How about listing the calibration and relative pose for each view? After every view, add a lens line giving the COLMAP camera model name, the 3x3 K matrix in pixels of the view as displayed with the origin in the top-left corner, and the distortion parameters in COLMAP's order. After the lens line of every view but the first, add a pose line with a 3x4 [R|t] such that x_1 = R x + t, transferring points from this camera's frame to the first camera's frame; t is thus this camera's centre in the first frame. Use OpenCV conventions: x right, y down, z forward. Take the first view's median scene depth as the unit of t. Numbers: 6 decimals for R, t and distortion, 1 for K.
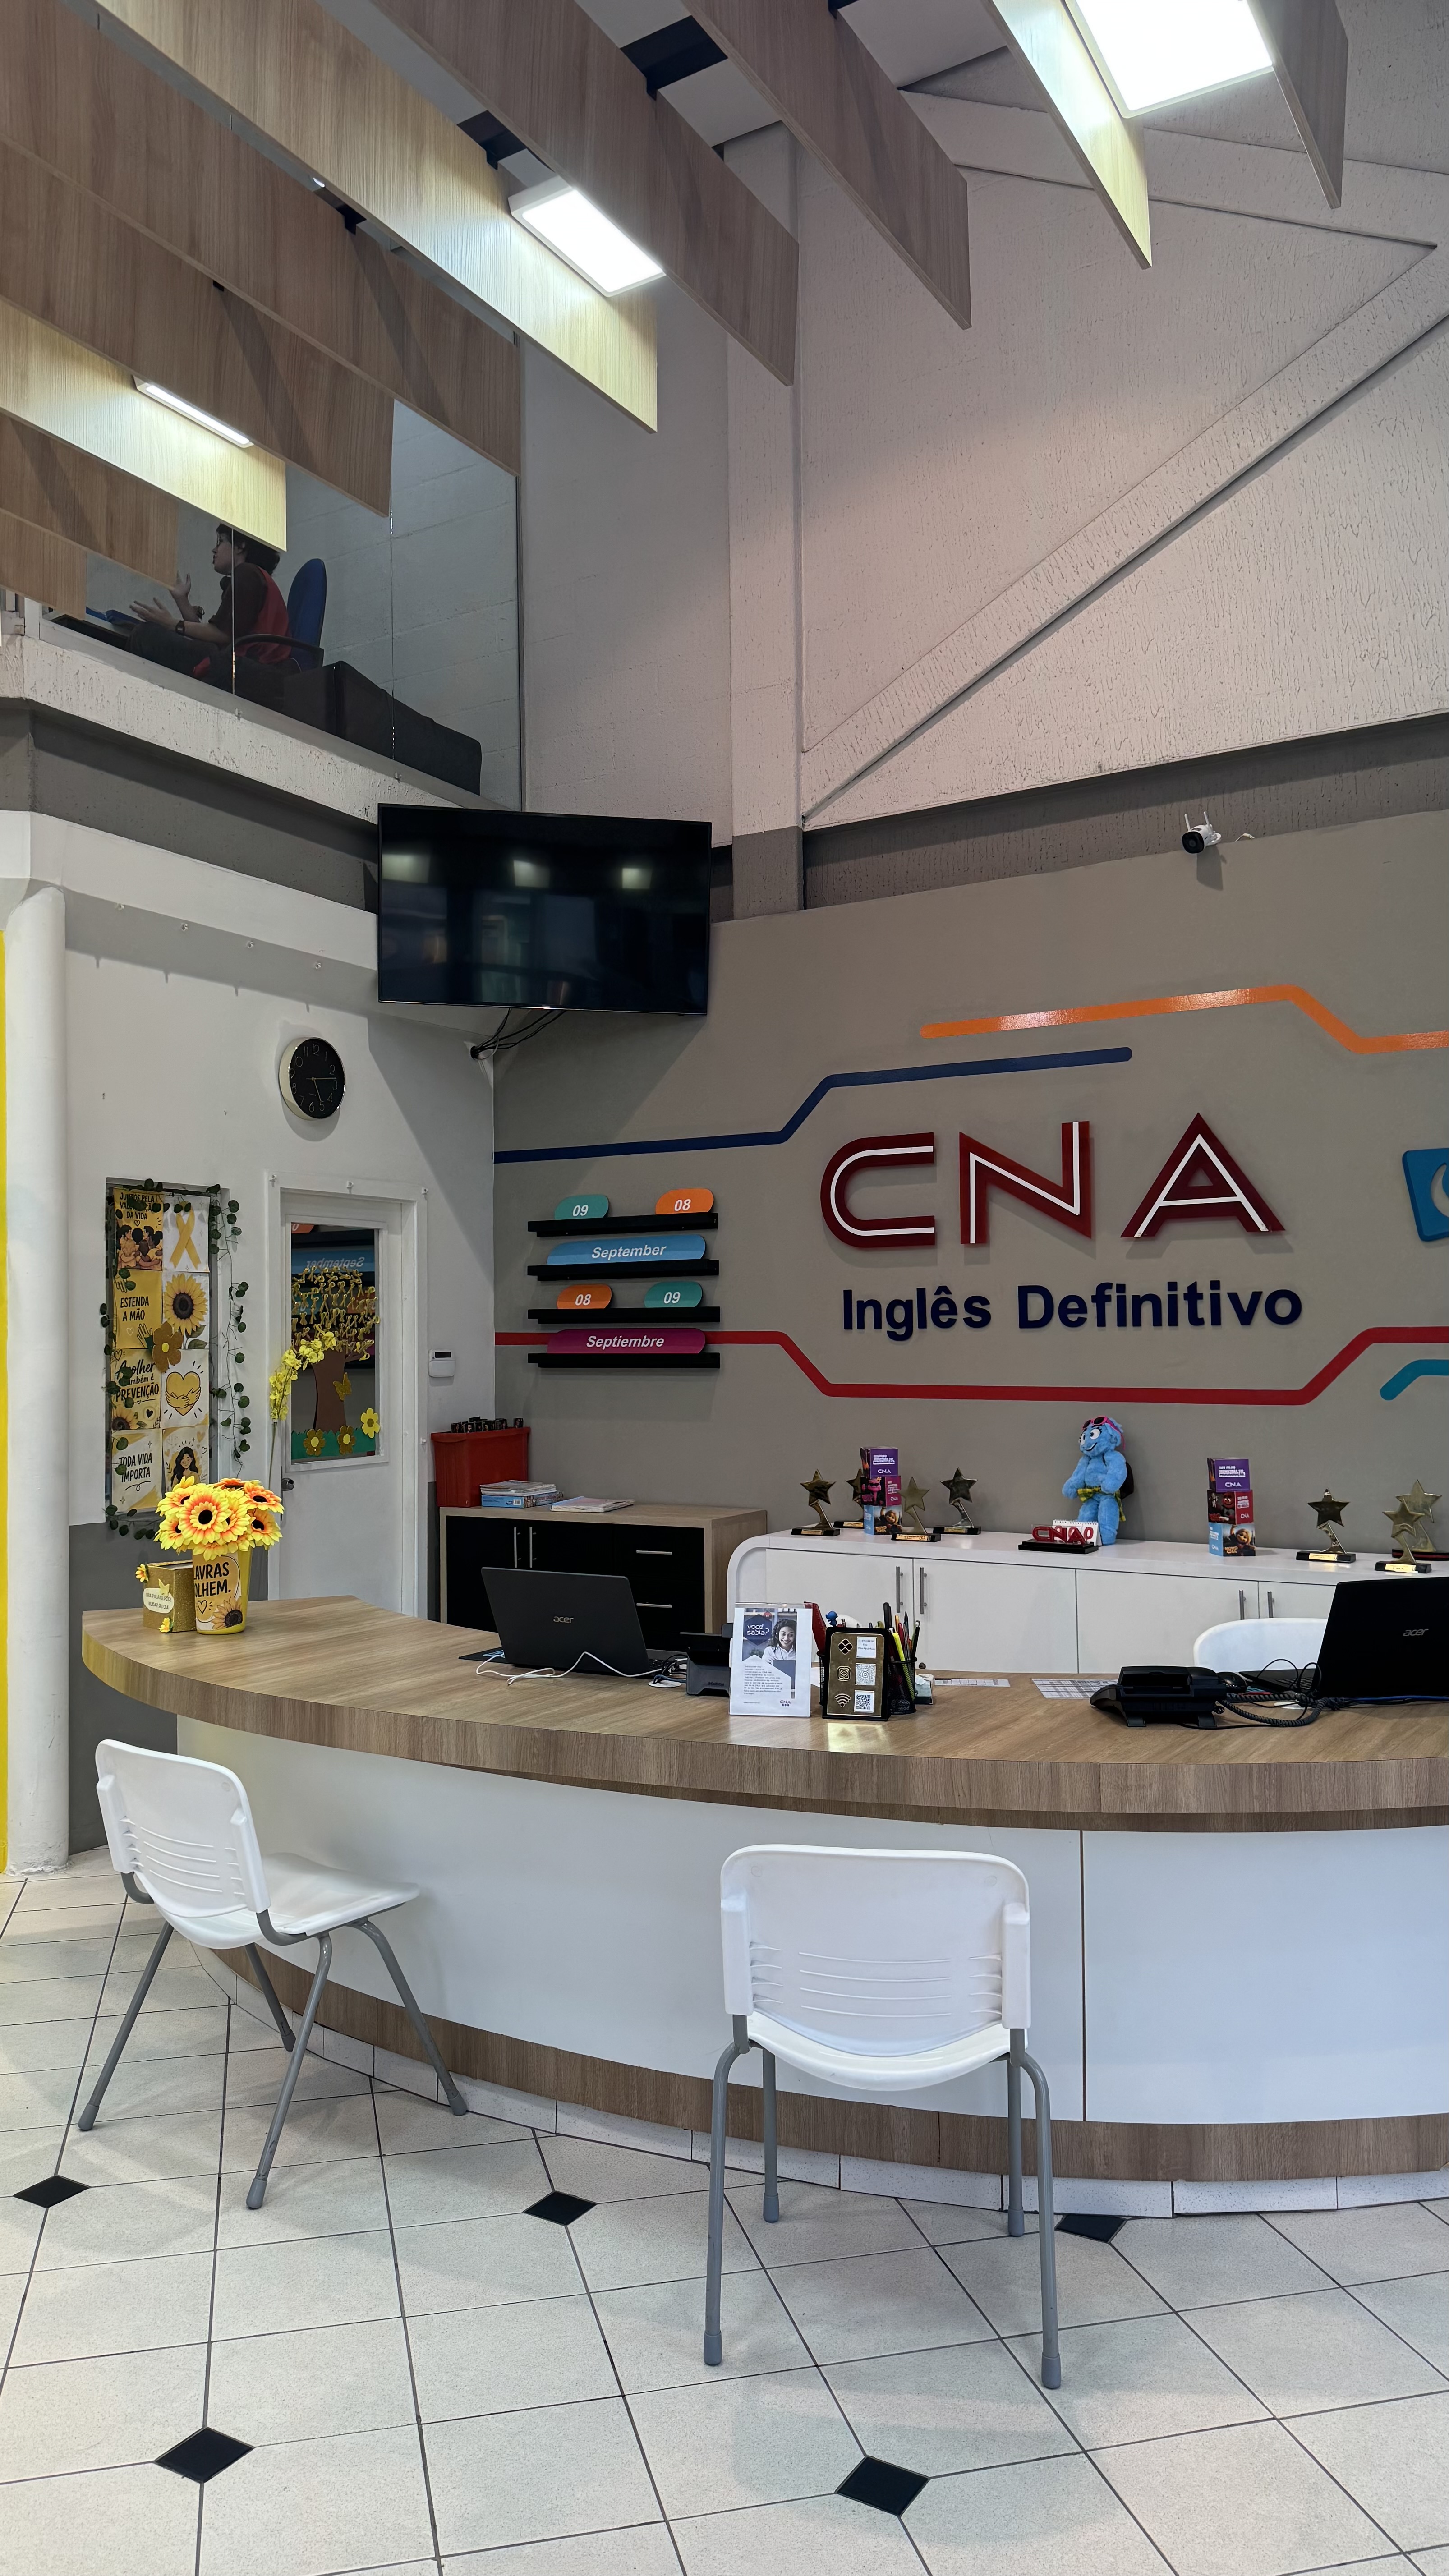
lens RADIAL K [[1843.1, 0, 803.0], [0, 1843.1, 1301.6], [0, 0, 1]] dist [0.186326, -0.387697]
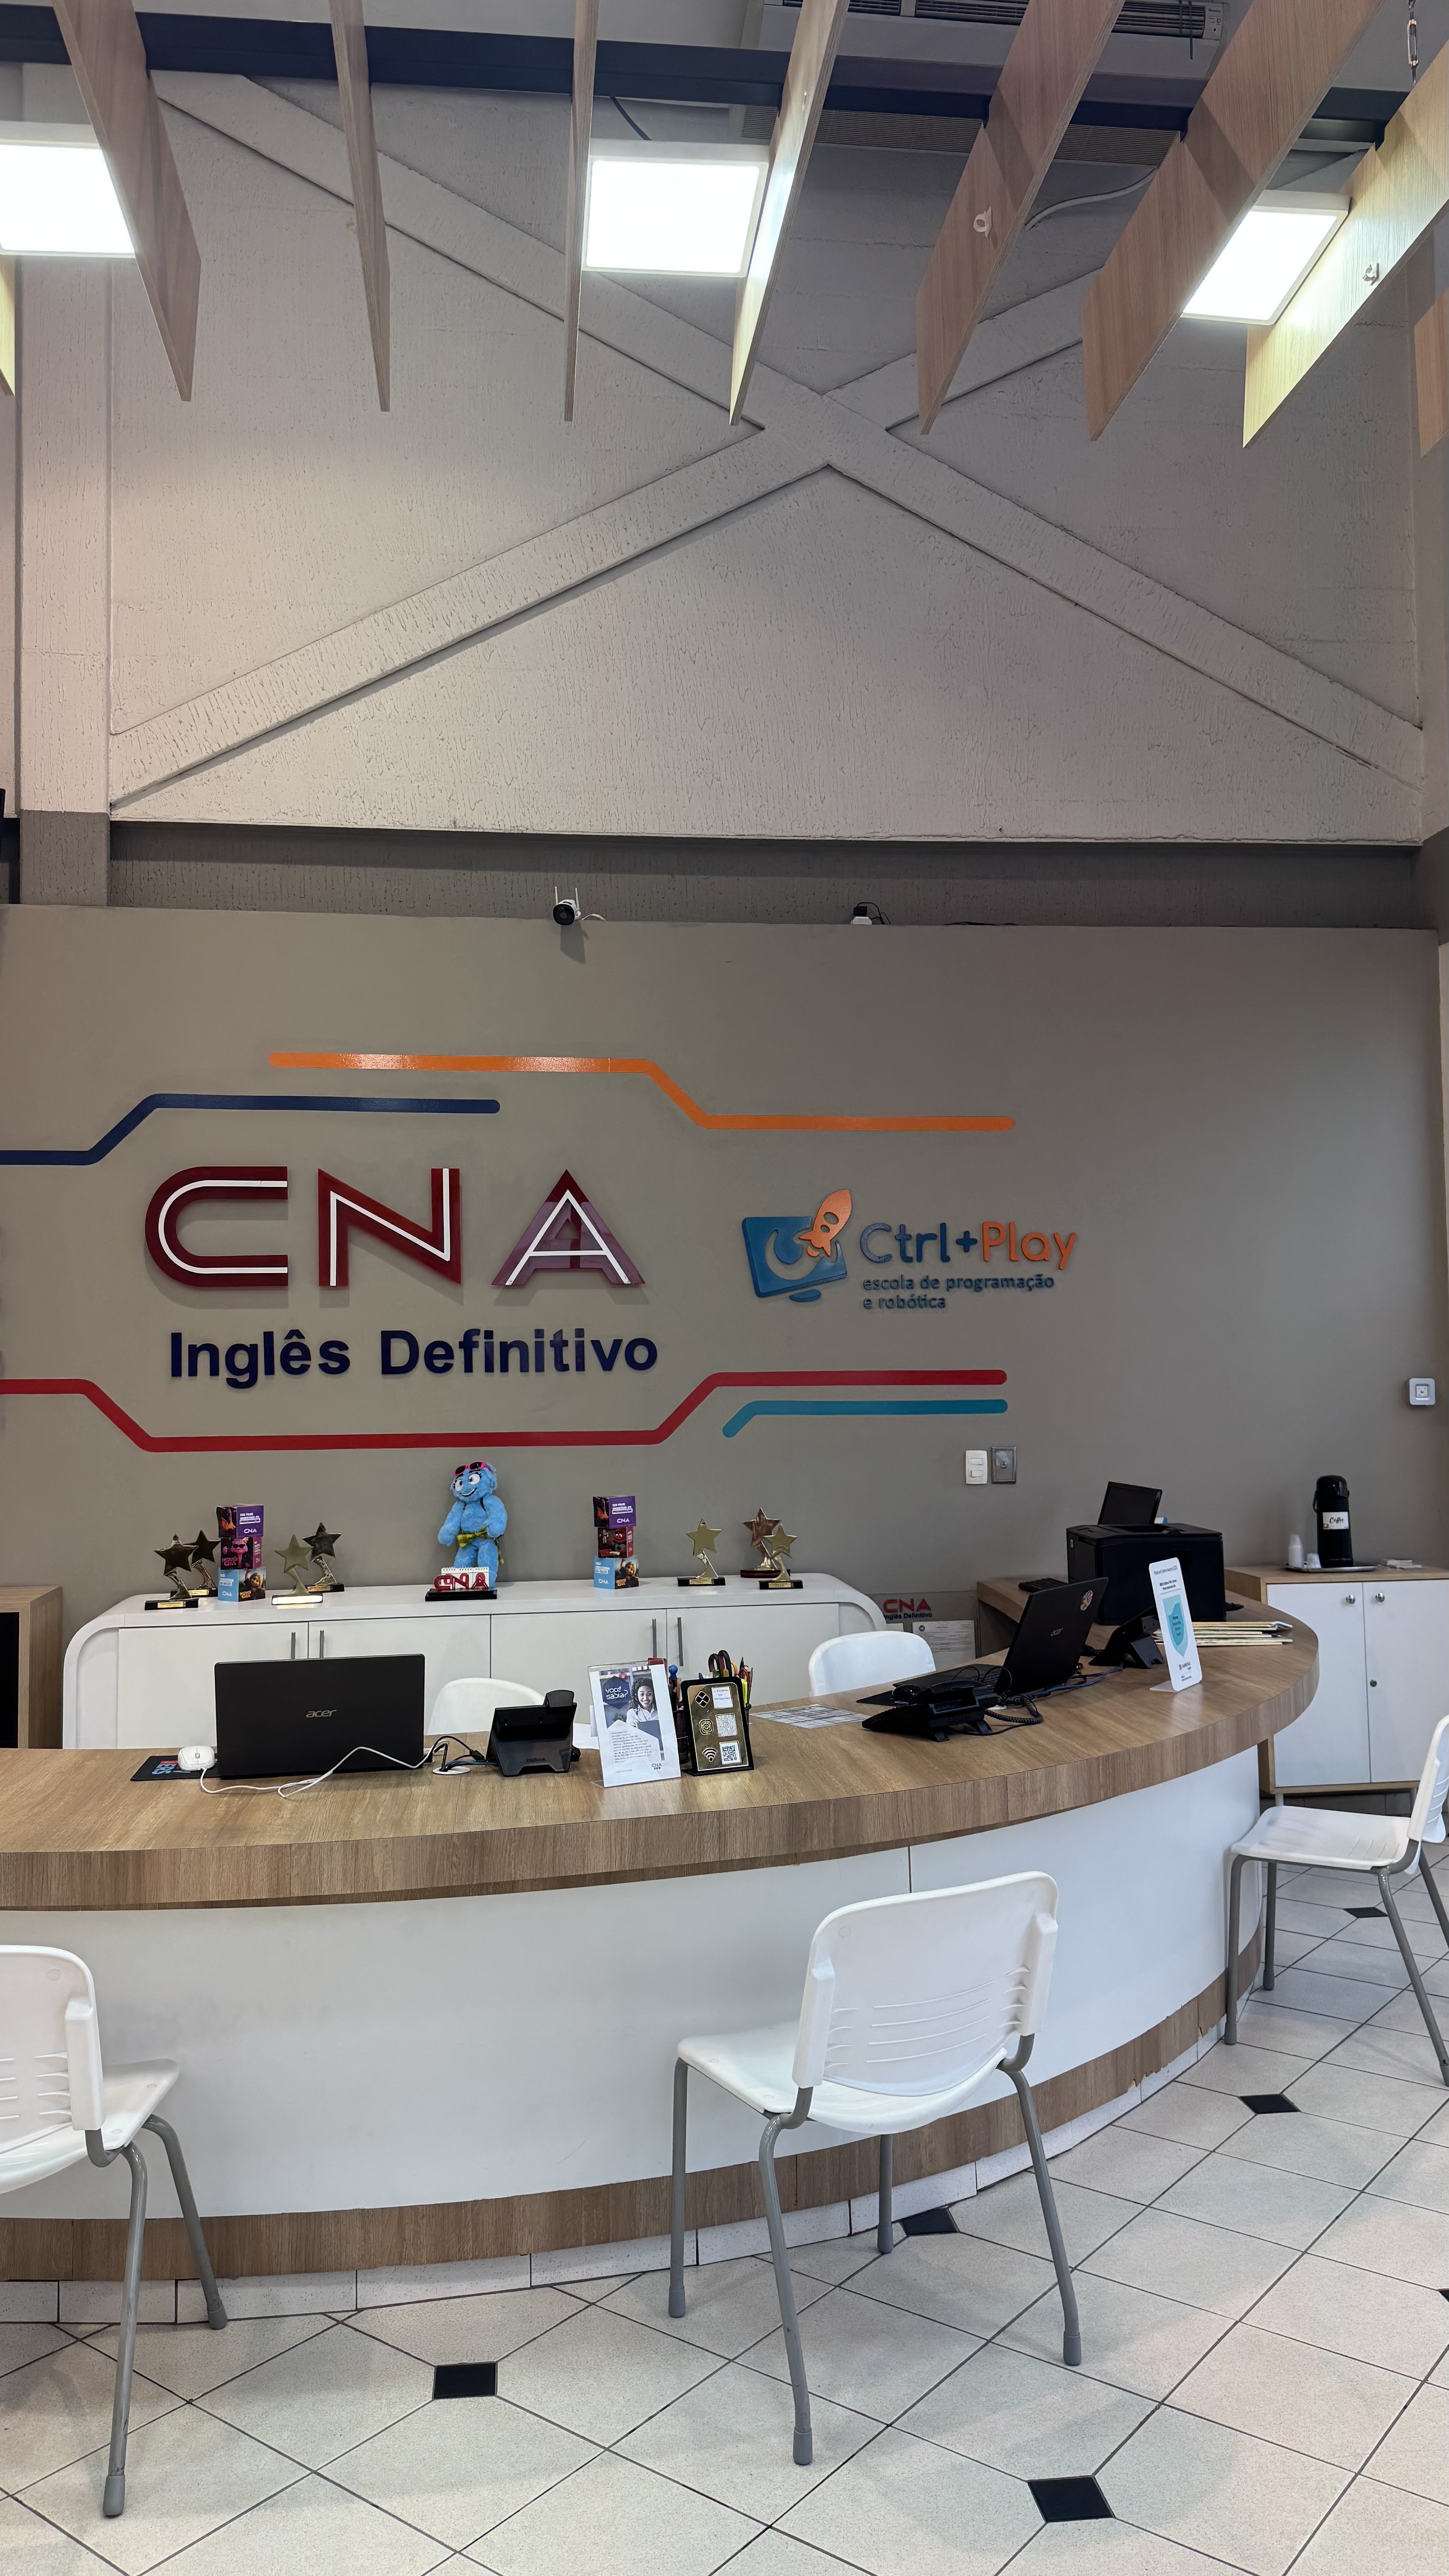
lens RADIAL K [[1786.8, 0, 713.1], [0, 1786.8, 1297.3], [0, 0, 1]] dist [0.183893, -0.334419]
pose [[0.780870, 0.026033, 0.624151, -0.349429], [-0.007744, 0.999458, -0.031998, 0.002838], [-0.624645, 0.020153, 0.780649, 0.153421]]
